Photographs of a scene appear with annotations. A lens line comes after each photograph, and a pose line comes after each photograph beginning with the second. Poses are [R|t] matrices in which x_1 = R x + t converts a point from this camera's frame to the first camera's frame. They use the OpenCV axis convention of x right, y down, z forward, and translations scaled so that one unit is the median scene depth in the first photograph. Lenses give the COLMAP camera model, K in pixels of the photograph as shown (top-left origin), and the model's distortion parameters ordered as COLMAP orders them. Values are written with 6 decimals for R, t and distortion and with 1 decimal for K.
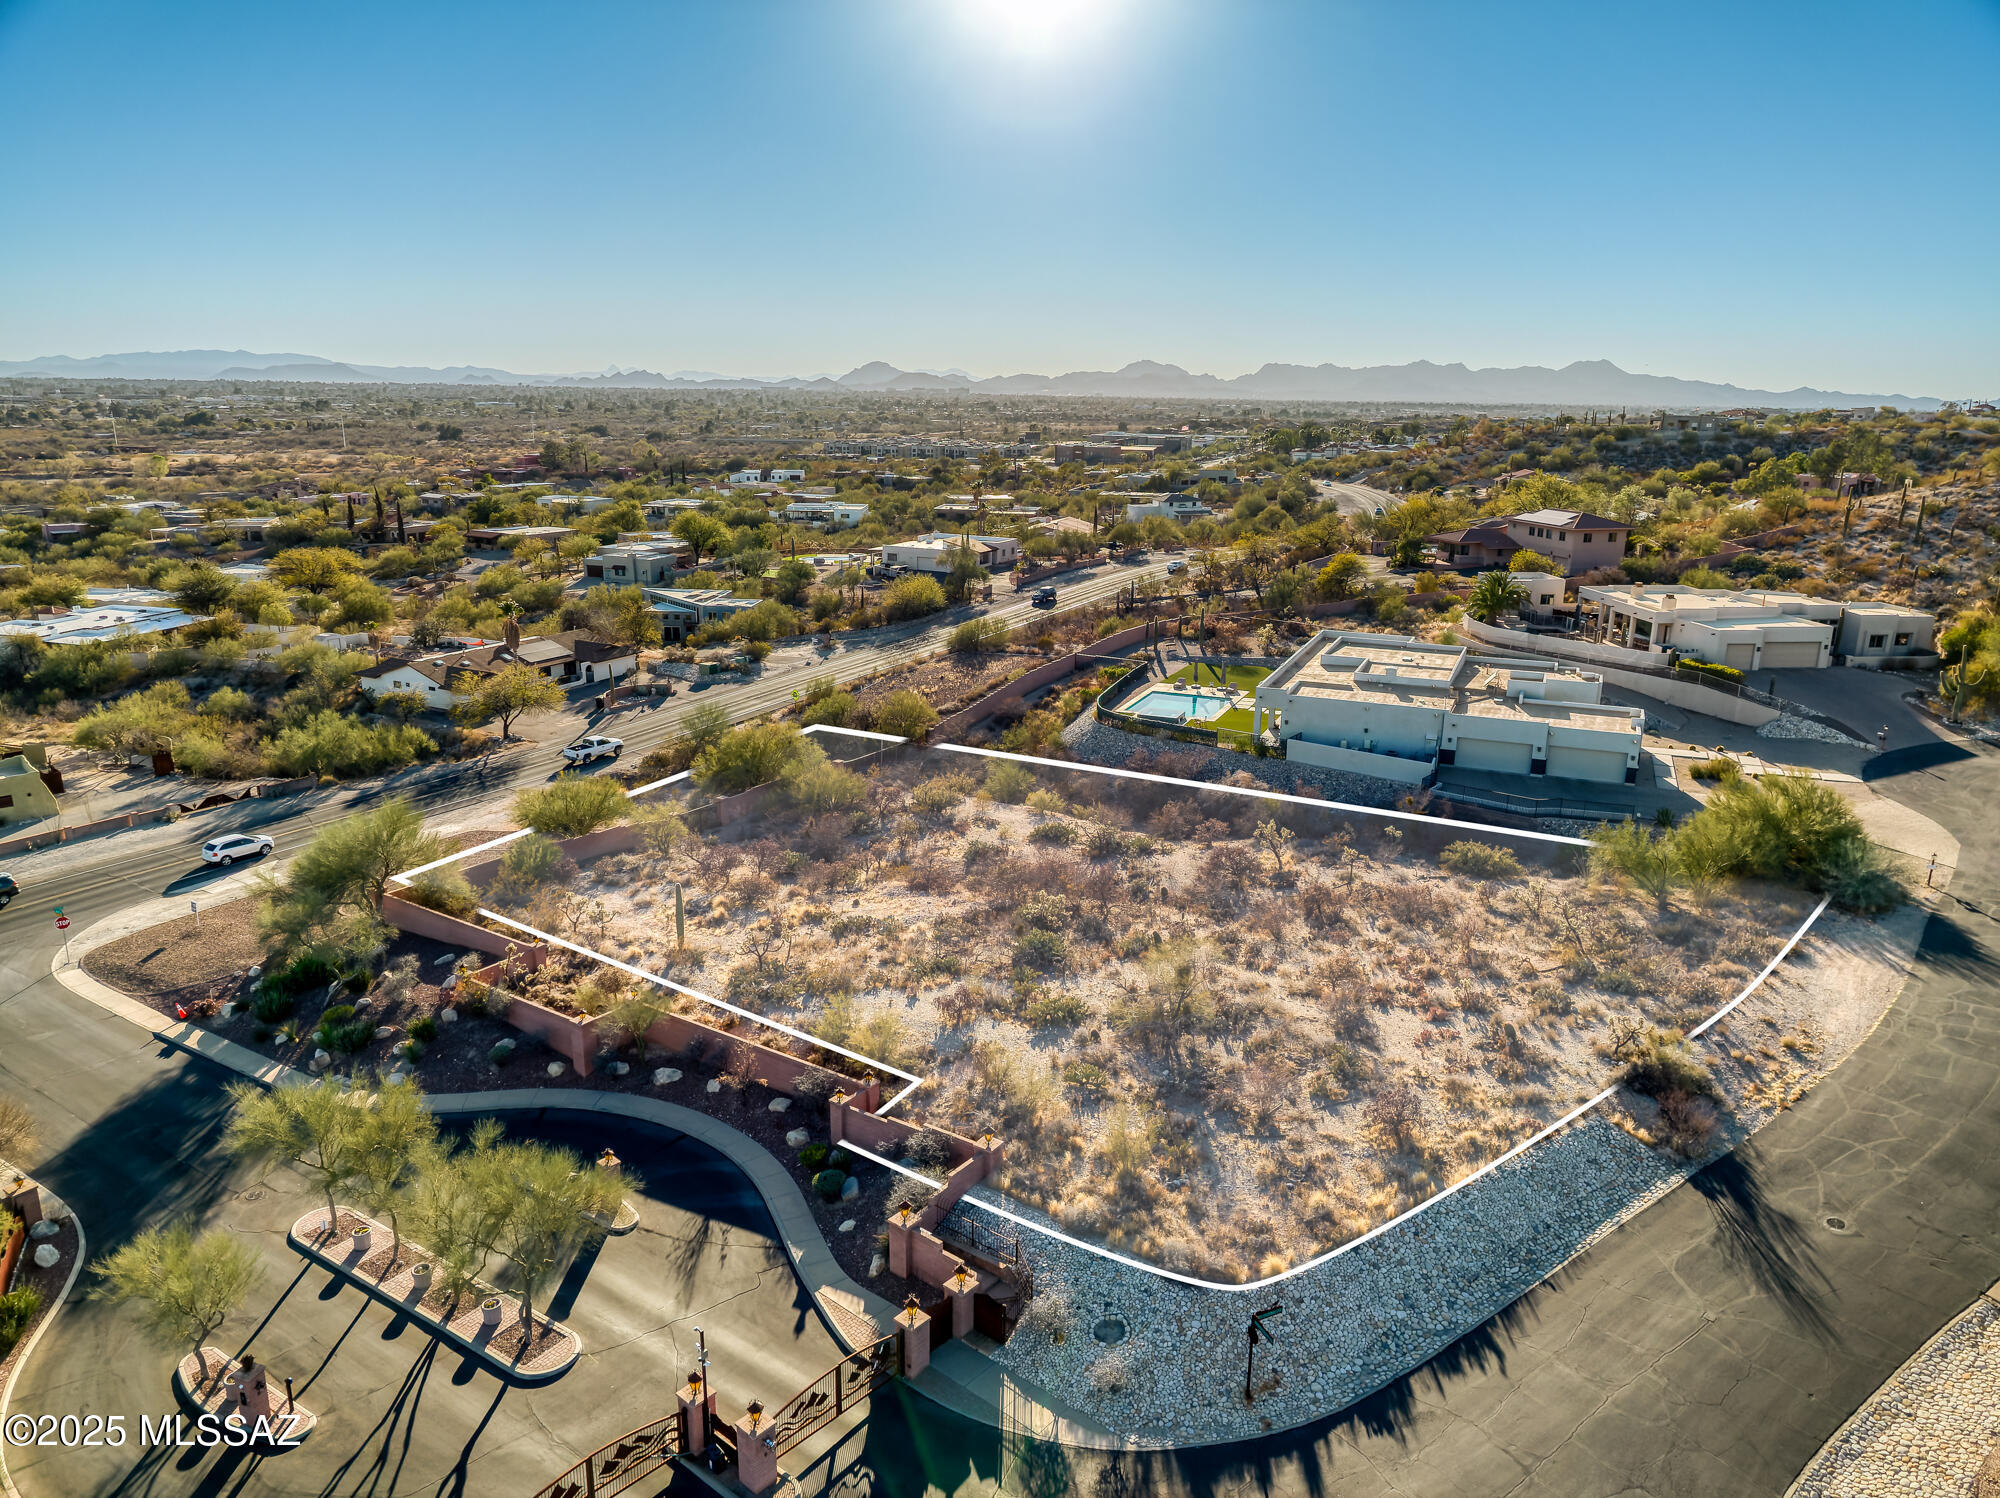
lens RADIAL K [[1360.4, 0, 1000.0], [0, 1360.4, 749.0], [0, 0, 1]] dist [0.005443, 0.005095]
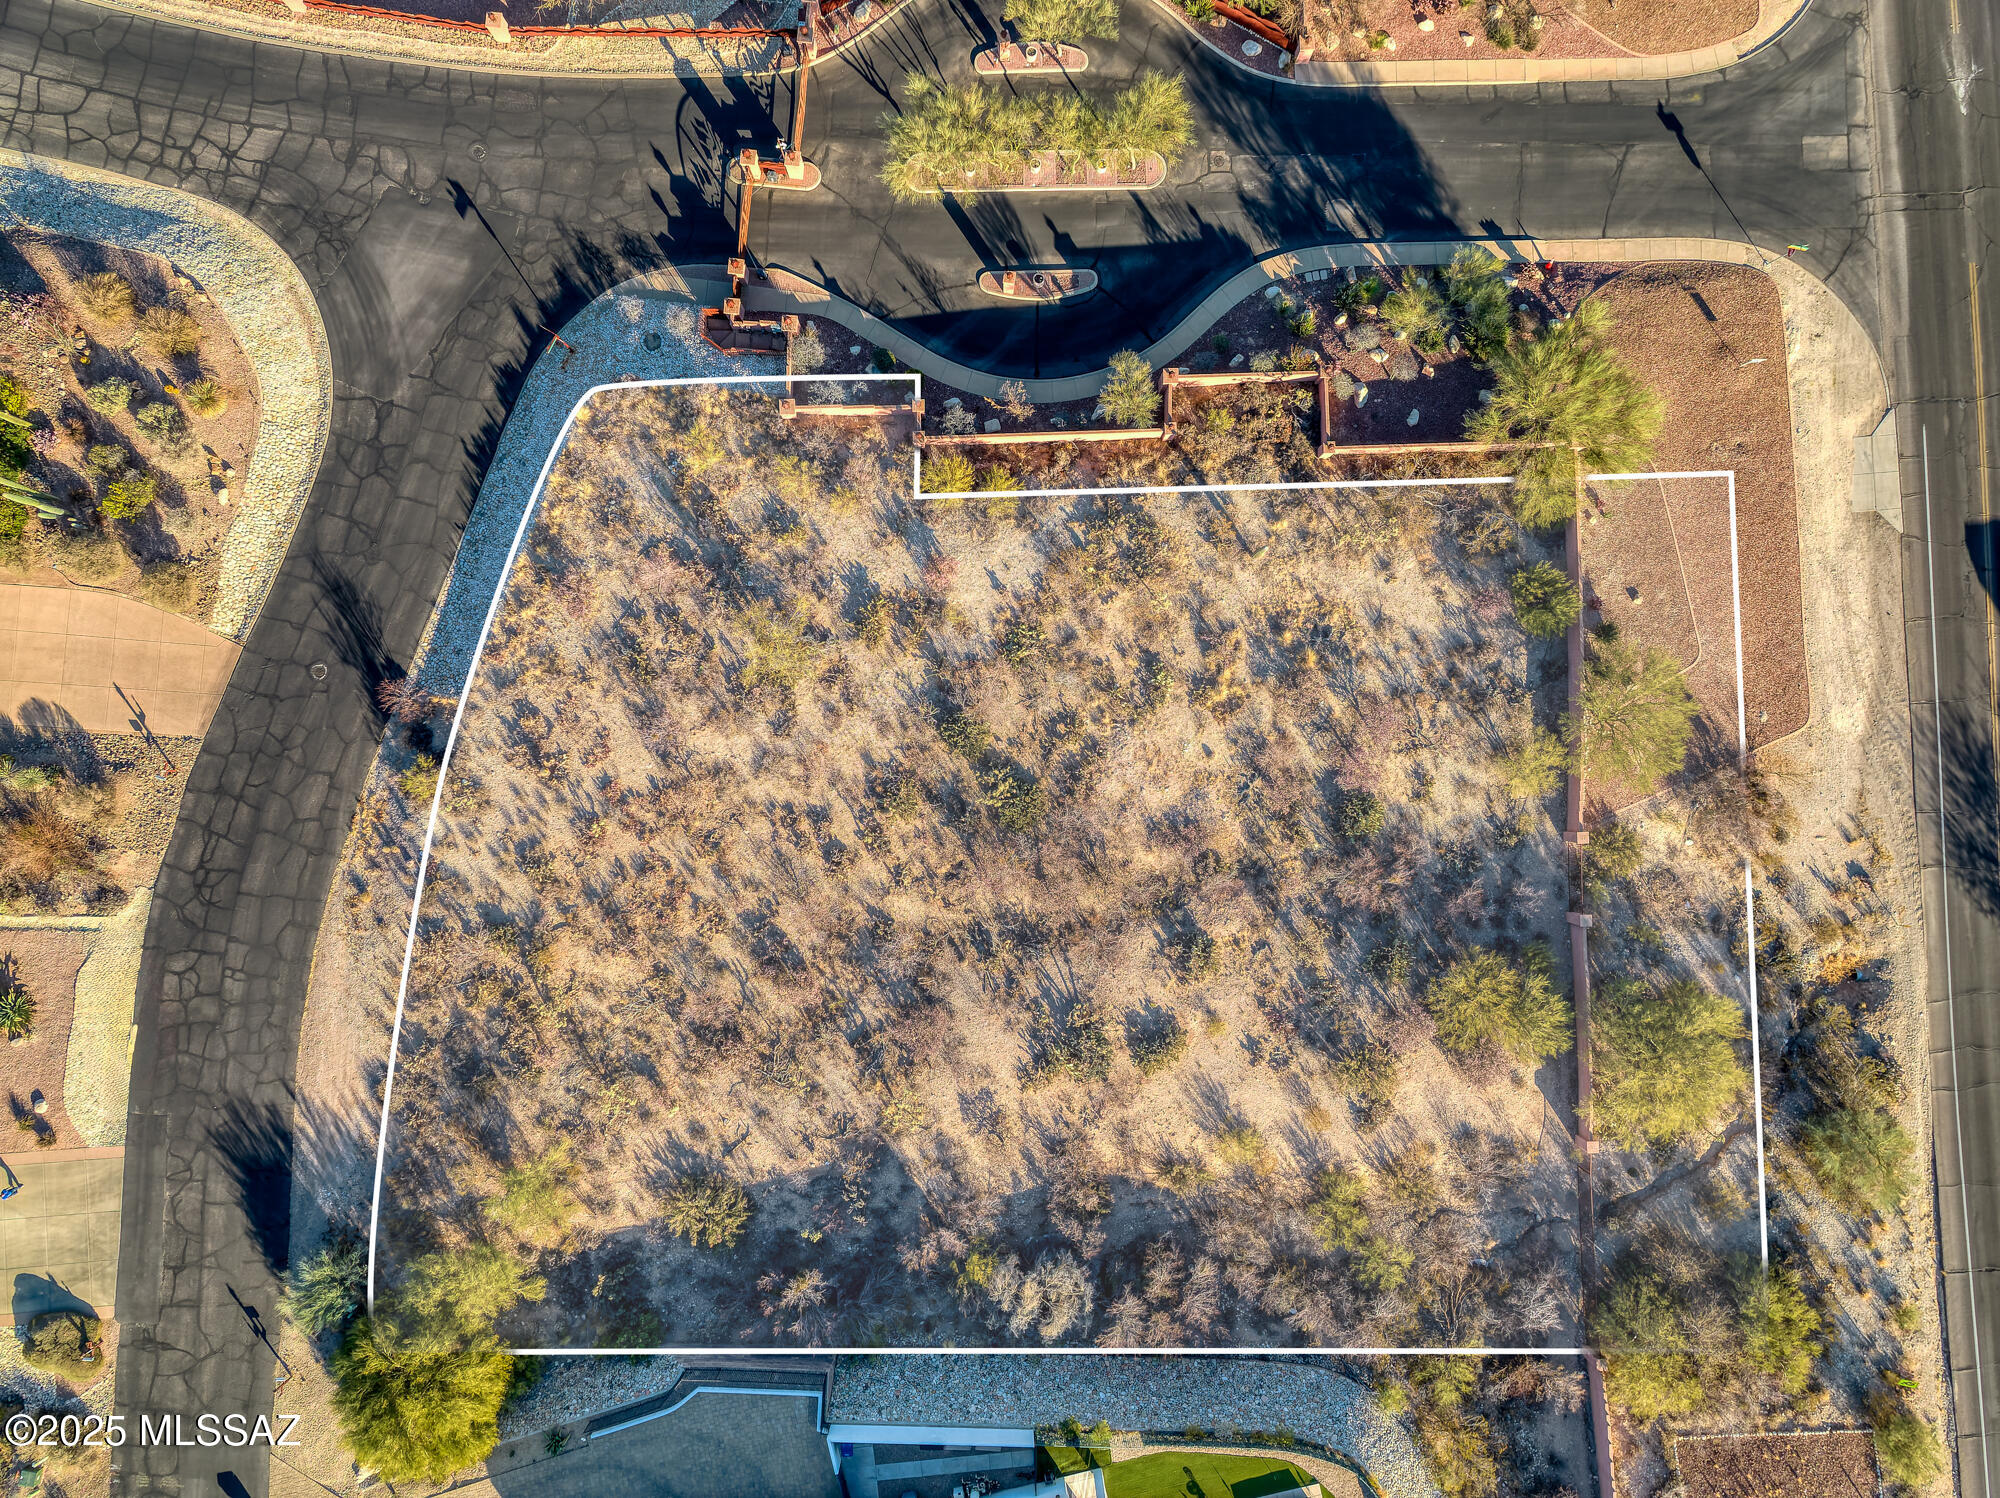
lens RADIAL K [[1367.8, 0, 1000.0], [0, 1367.8, 749.0], [0, 0, 1]] dist [0.000306, 0.000252]
pose [[-0.811065, 0.584670, -0.018270, 0.044053], [-0.165153, -0.198919, 0.966000, -1.138040], [0.561157, 0.786506, 0.257896, 0.941118]]
